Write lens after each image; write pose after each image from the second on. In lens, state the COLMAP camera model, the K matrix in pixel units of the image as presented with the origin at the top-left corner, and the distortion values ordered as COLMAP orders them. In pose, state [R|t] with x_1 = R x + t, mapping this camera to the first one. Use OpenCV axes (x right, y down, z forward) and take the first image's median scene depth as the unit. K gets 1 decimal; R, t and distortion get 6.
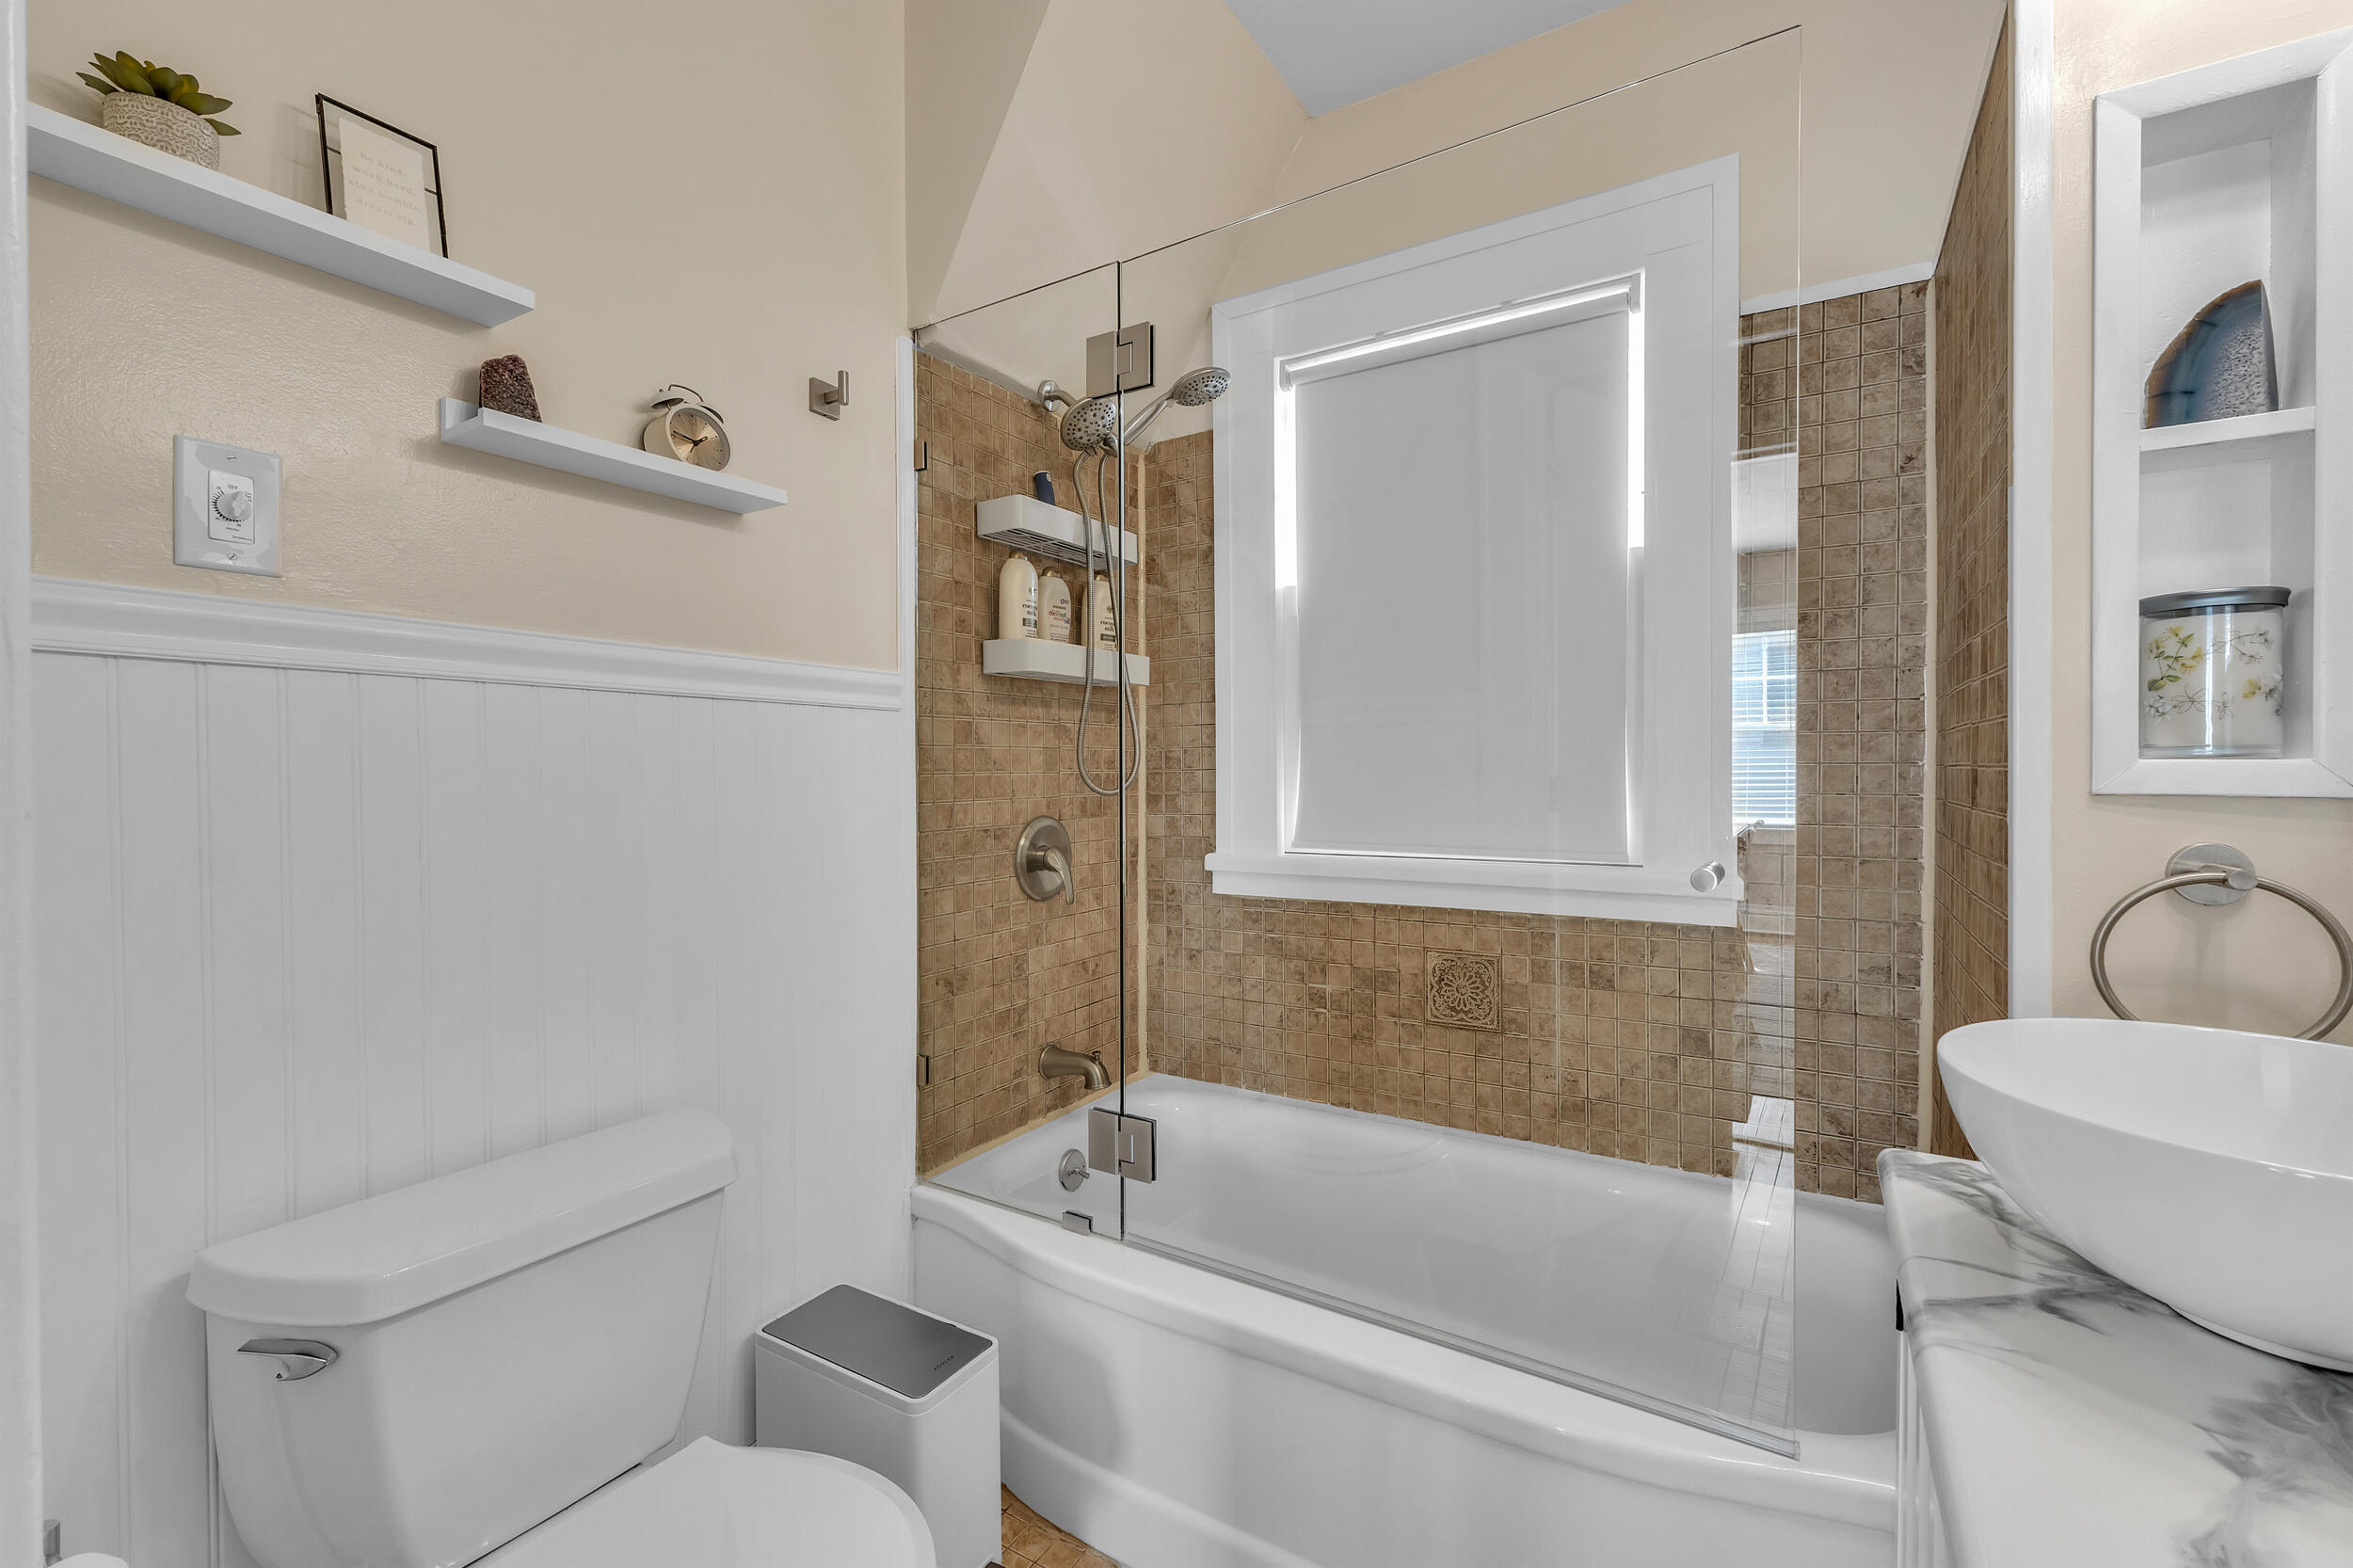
lens RADIAL K [[993.9, 0, 1176.5], [0, 993.9, 784.0], [0, 0, 1]] dist [-0.001118, 0.000583]
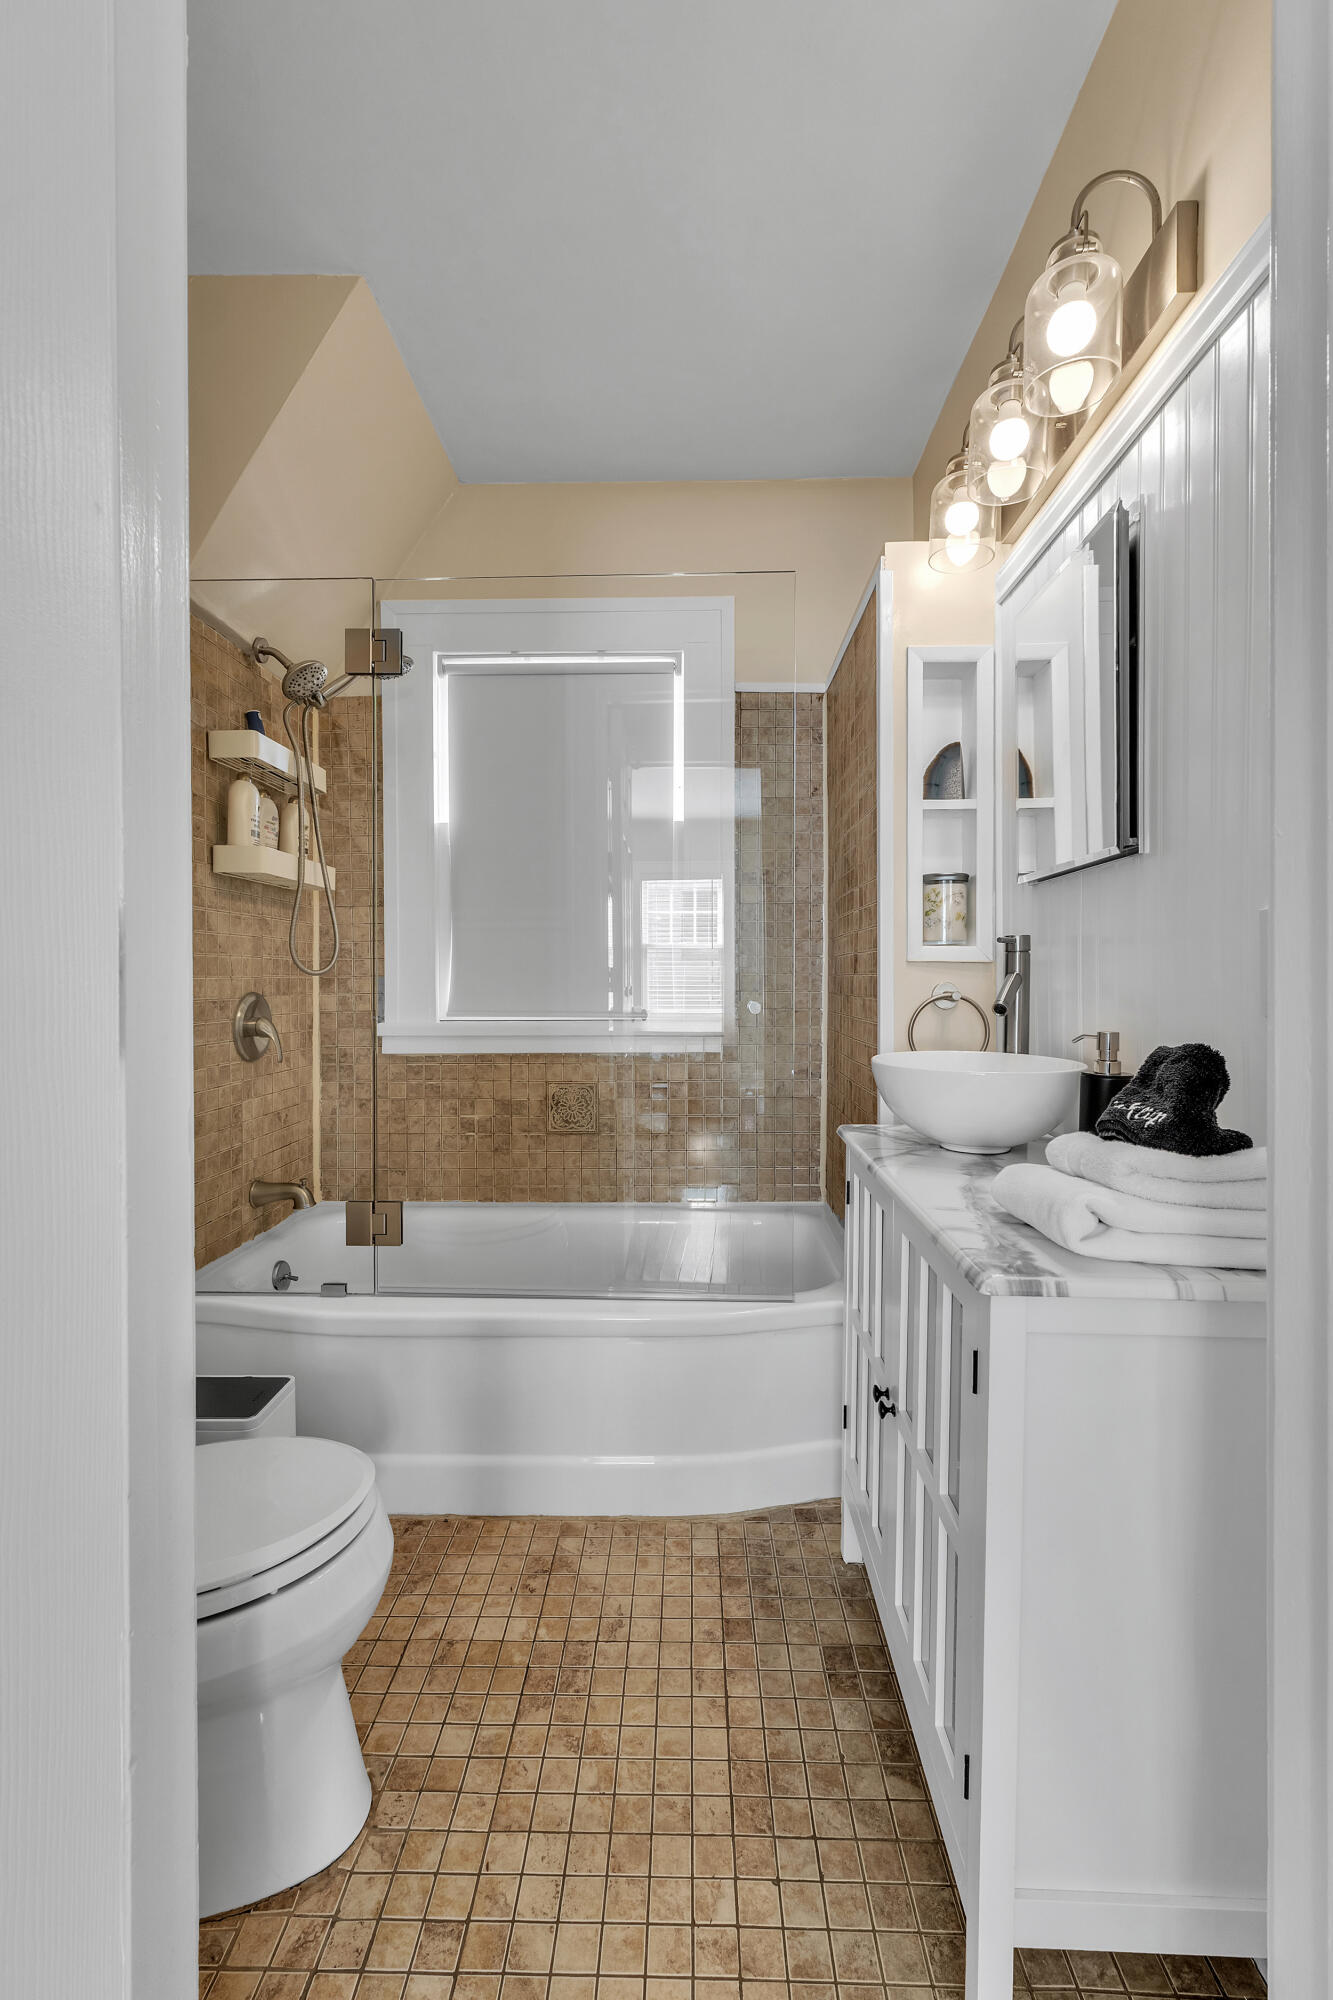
lens RADIAL K [[873.3, 0, 666.5], [0, 873.3, 1000.0], [0, 0, 1]] dist [-0.001212, -0.000036]
pose [[0.859049, -0.006598, 0.511851, -0.257115], [0.004372, 0.999975, 0.005554, 0.039577], [-0.511875, -0.002533, 0.859056, -0.190567]]
